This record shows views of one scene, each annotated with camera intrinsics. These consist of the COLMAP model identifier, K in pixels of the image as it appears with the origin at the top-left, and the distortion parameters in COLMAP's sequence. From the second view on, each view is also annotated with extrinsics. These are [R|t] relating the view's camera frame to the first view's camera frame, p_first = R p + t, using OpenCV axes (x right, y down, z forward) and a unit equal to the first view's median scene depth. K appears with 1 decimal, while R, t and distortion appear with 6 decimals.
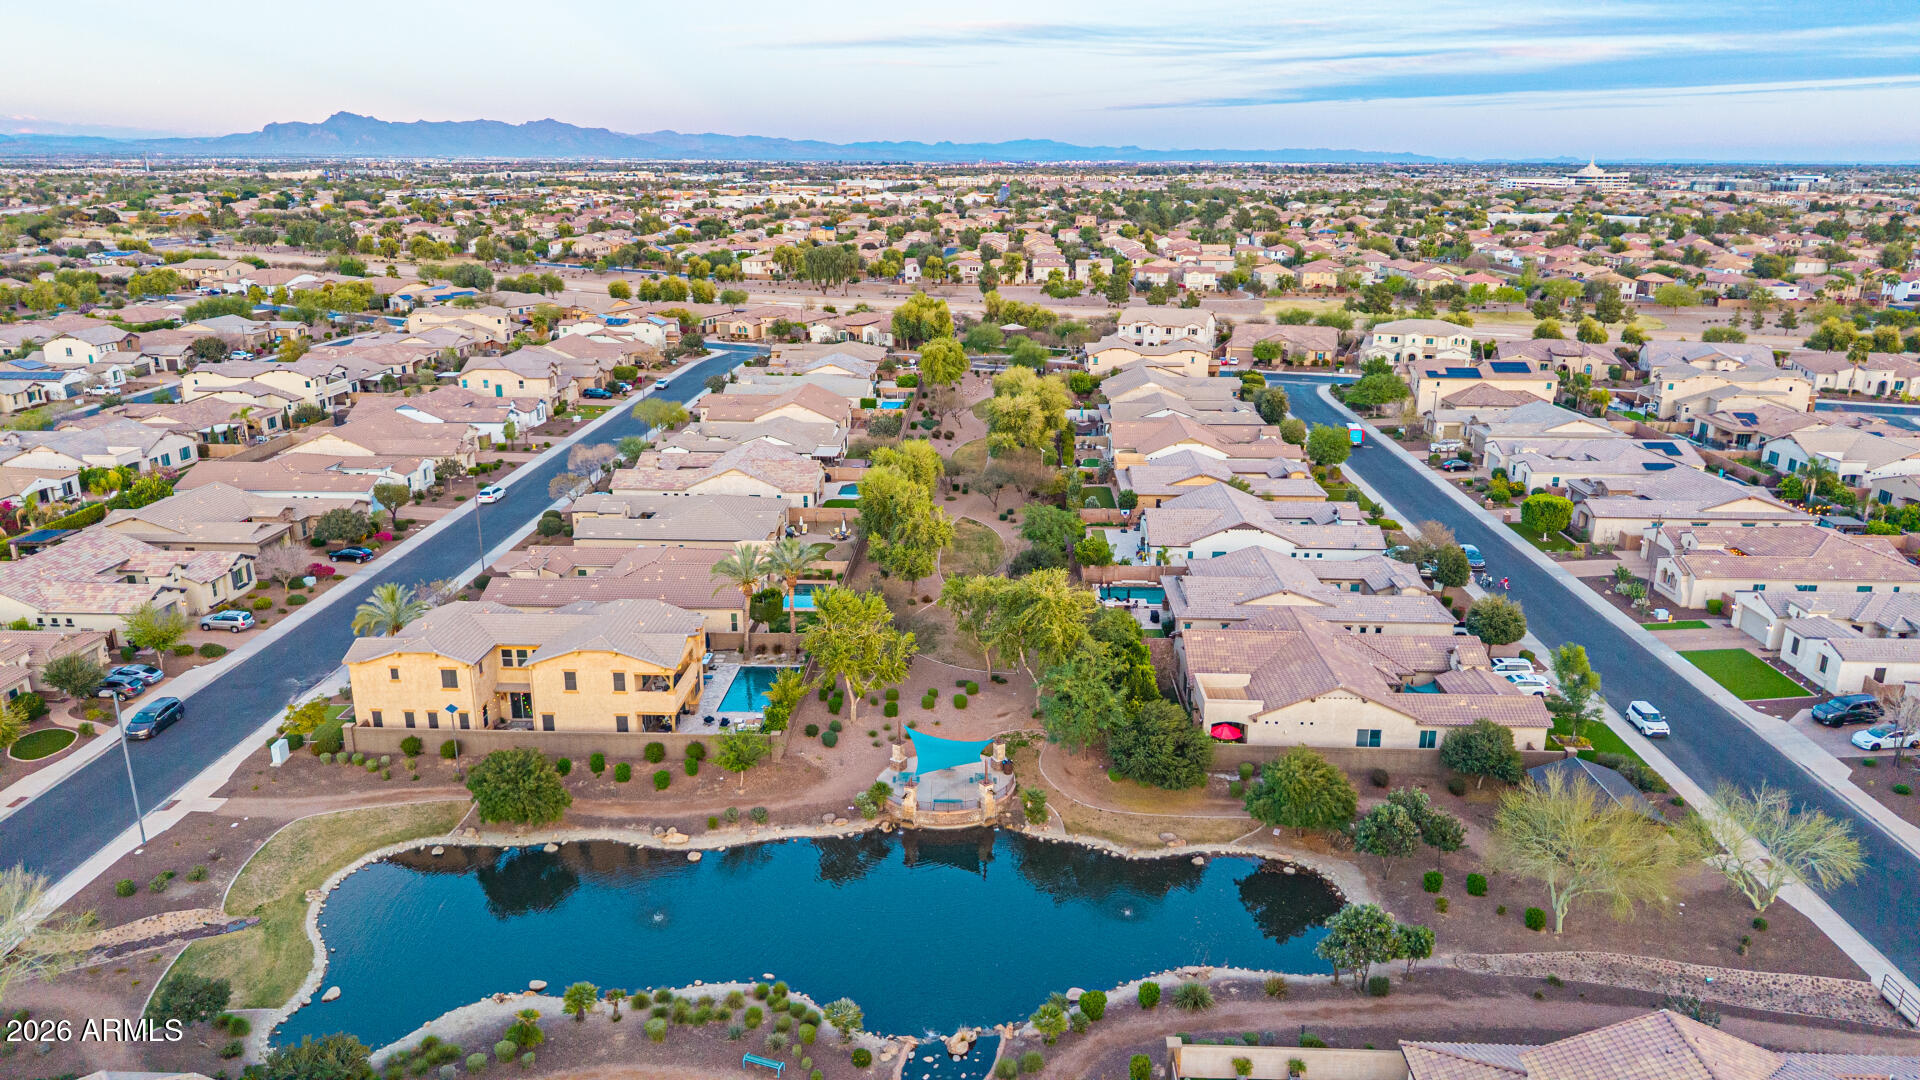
lens RADIAL K [[1249.1, 0, 960.0], [0, 1249.1, 540.0], [0, 0, 1]] dist [0.029191, -0.033333]
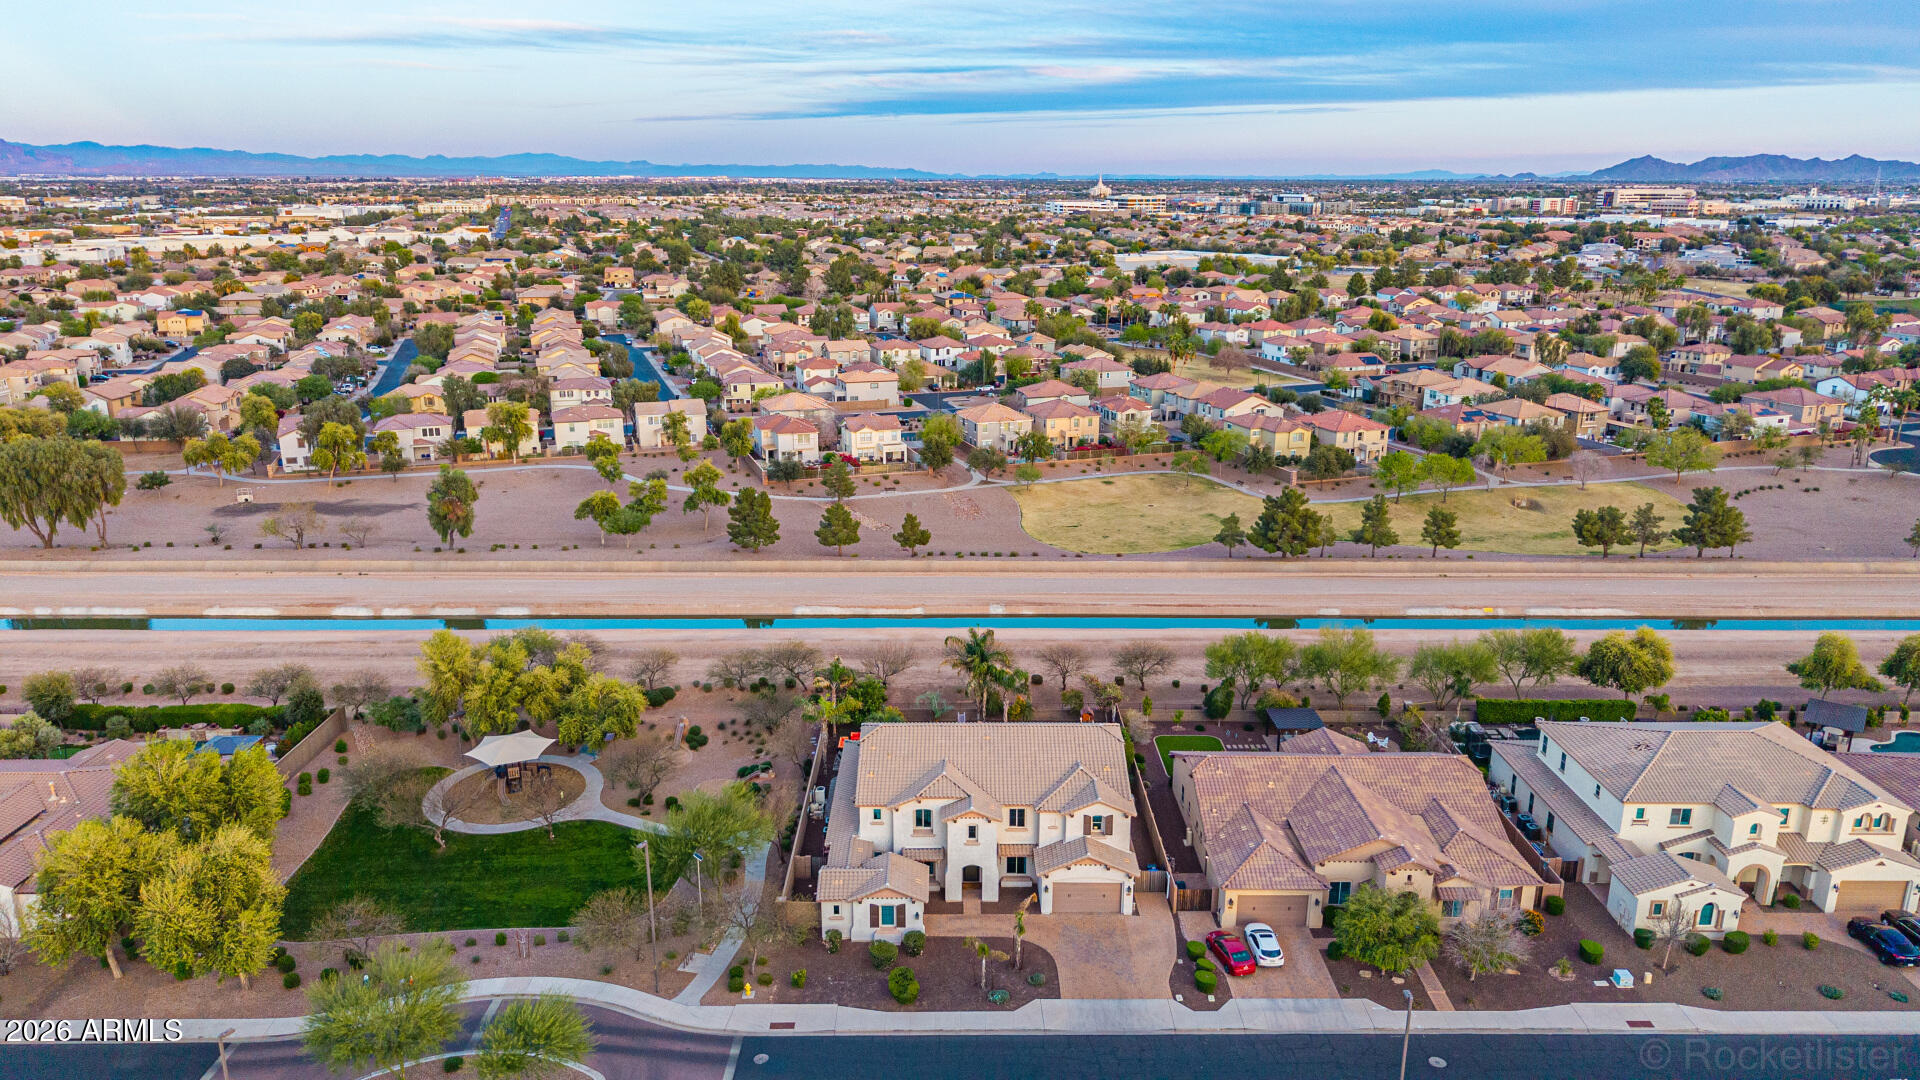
lens RADIAL K [[1249.1, 0, 960.0], [0, 1249.1, 540.0], [0, 0, 1]] dist [0.029191, -0.033333]
pose [[0.932887, -0.103002, 0.345126, 0.056202], [0.106902, 0.994239, 0.007769, -0.276133], [-0.343938, 0.029647, 0.938524, 0.799775]]
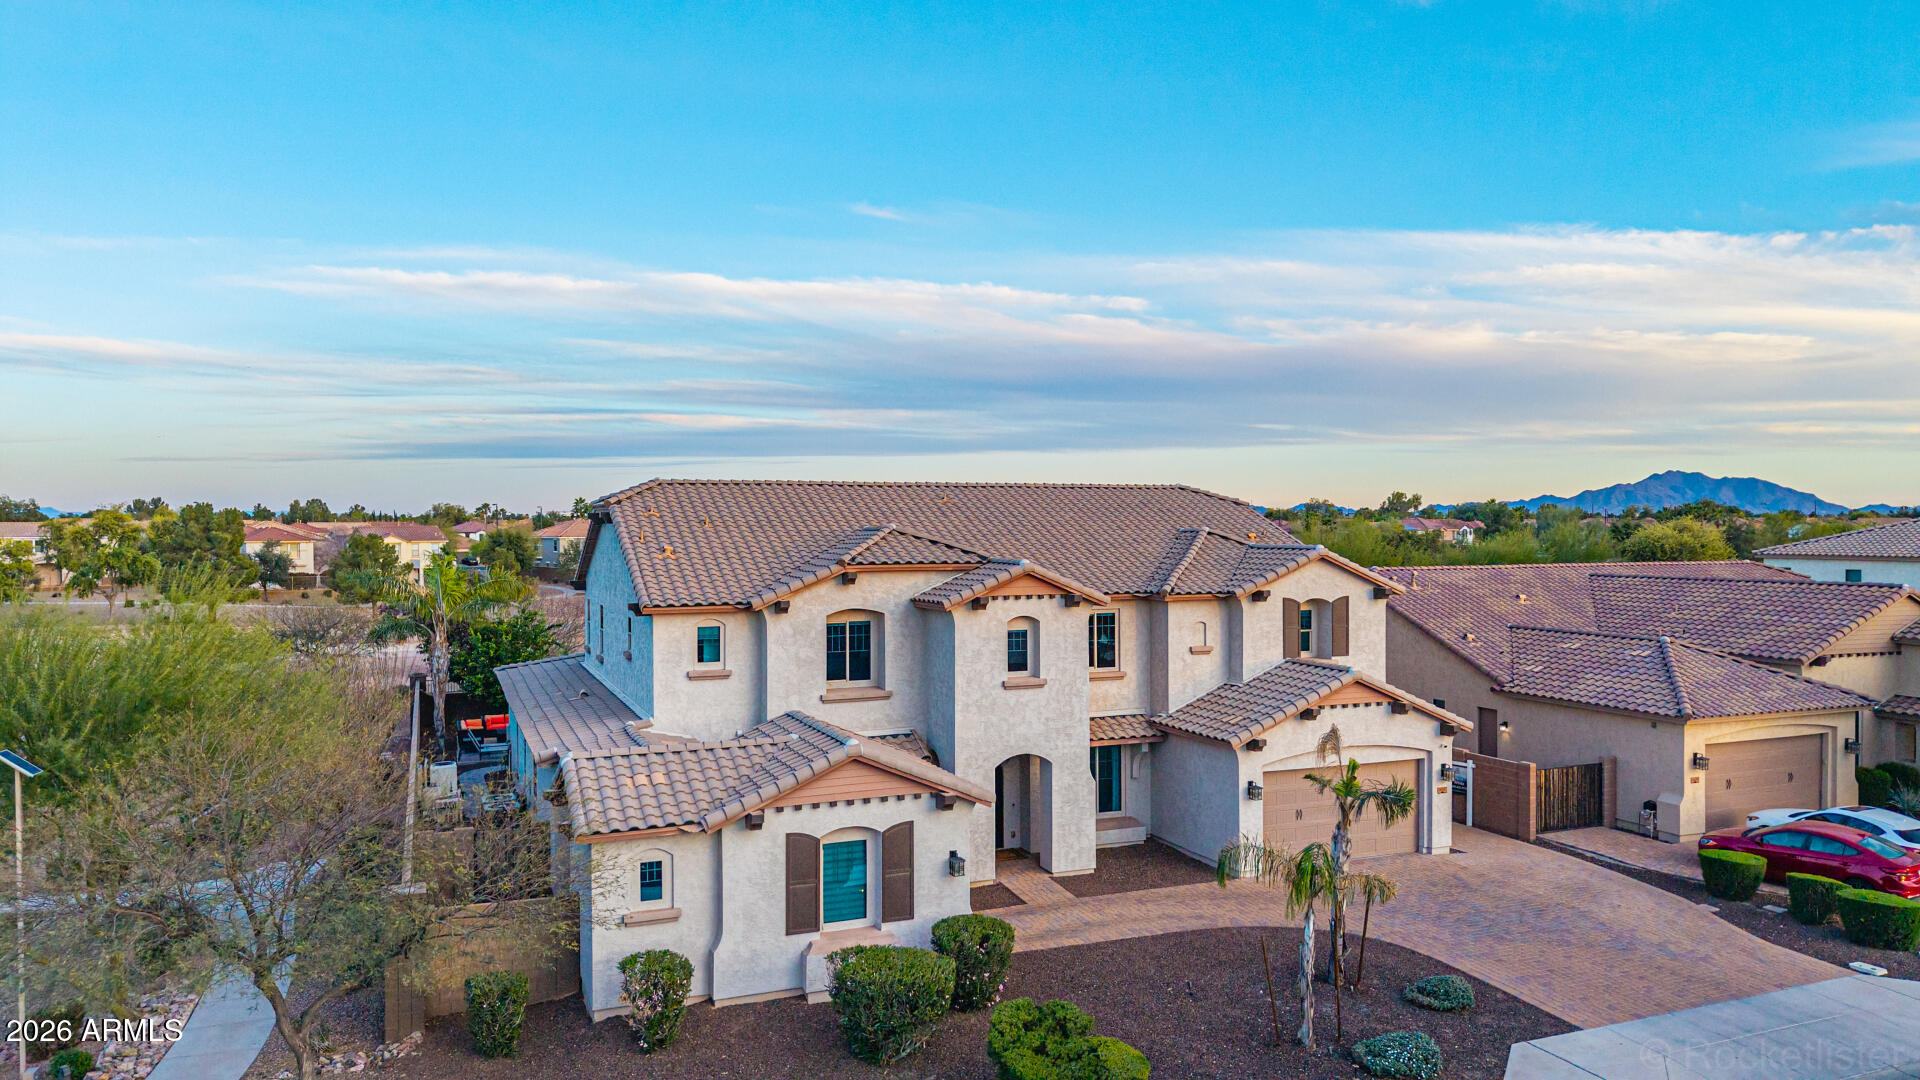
lens RADIAL K [[1249.1, 0, 960.0], [0, 1249.1, 540.0], [0, 0, 1]] dist [0.029191, -0.033333]
pose [[0.724714, -0.008430, 0.688999, 0.088221], [0.199898, 0.959495, -0.198520, -0.177593], [-0.659417, 0.281599, 0.697044, 1.054392]]
